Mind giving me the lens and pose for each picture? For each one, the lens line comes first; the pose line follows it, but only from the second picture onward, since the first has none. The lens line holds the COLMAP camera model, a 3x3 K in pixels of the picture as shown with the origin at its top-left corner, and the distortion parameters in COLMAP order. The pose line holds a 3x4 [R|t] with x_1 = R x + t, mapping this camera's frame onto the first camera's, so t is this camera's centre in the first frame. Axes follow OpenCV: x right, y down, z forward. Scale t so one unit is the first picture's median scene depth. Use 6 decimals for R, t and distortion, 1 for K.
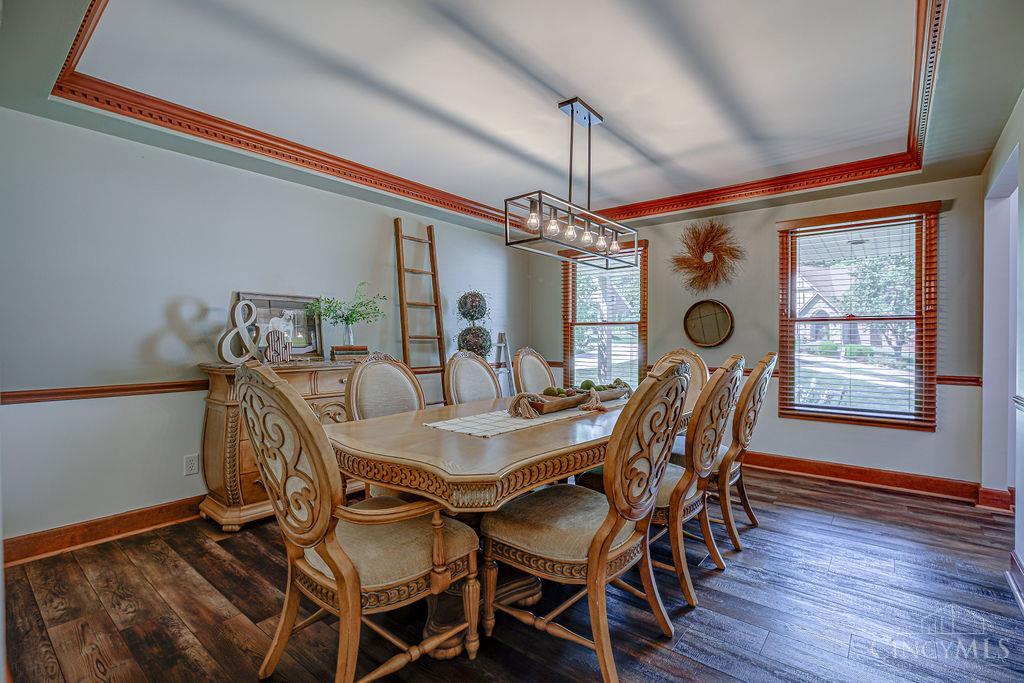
lens RADIAL K [[469.1, 0, 512.0], [0, 469.1, 341.5], [0, 0, 1]] dist [-0.000359, -0.000244]
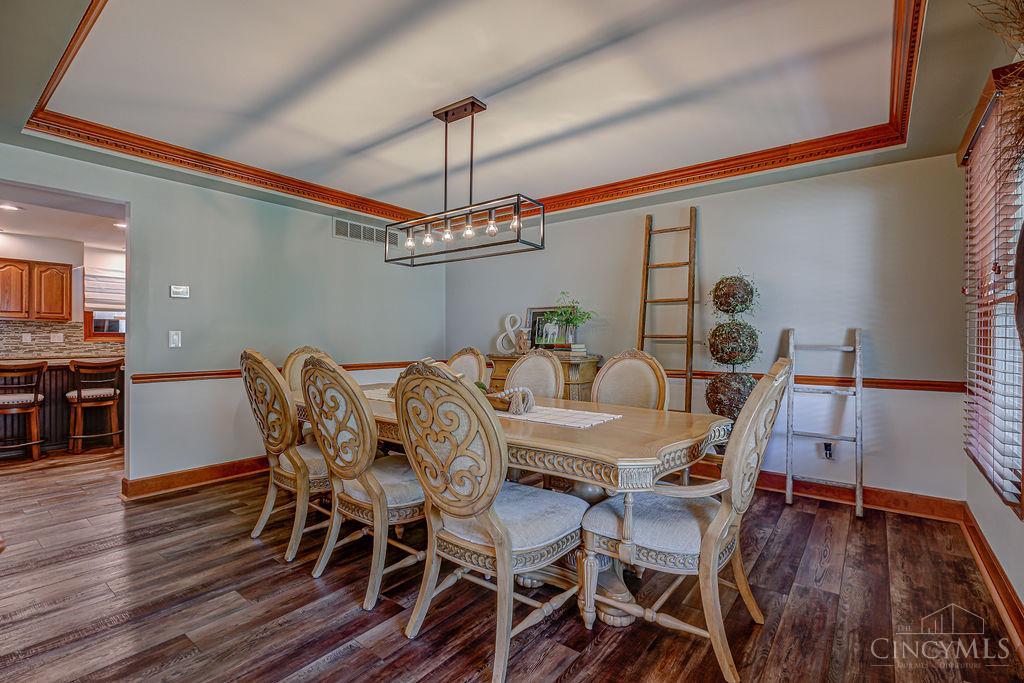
lens RADIAL K [[469.1, 0, 512.0], [0, 469.1, 341.5], [0, 0, 1]] dist [-0.000359, -0.000244]
pose [[0.027667, 0.000951, -0.999617, 0.703059], [-0.004351, 0.999990, 0.000831, -0.001174], [0.999608, 0.004327, 0.027671, 0.693612]]
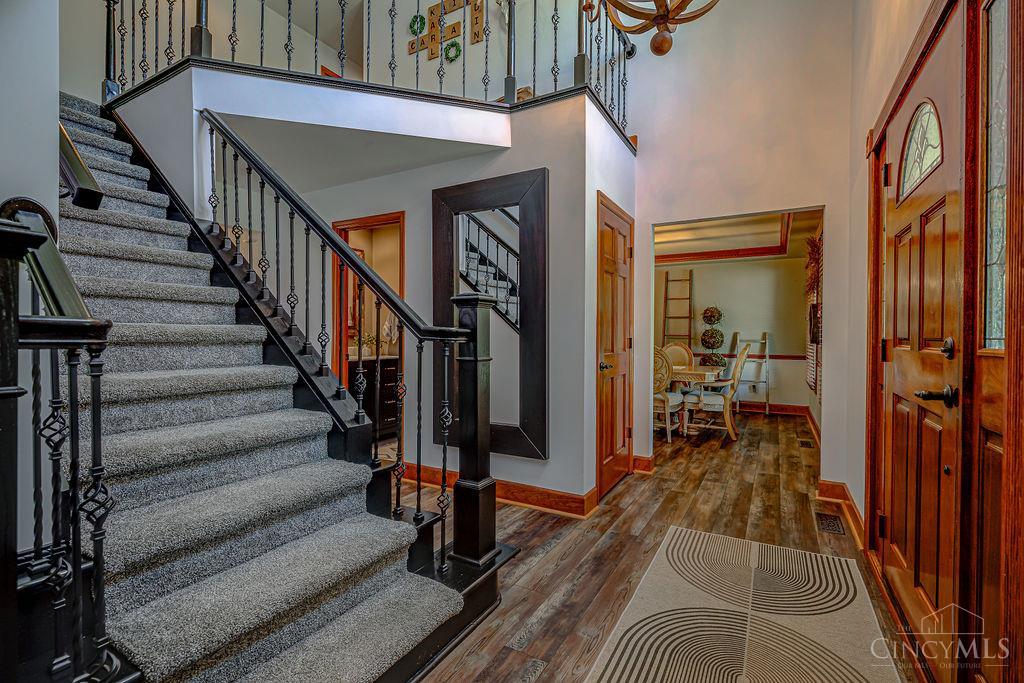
lens RADIAL K [[469.1, 0, 512.0], [0, 469.1, 341.5], [0, 0, 1]] dist [-0.000359, -0.000244]
pose [[0.177006, 0.006317, -0.984189, 1.437083], [-0.007269, 0.999961, 0.005111, 0.006585], [0.984183, 0.006249, 0.177045, 0.089506]]
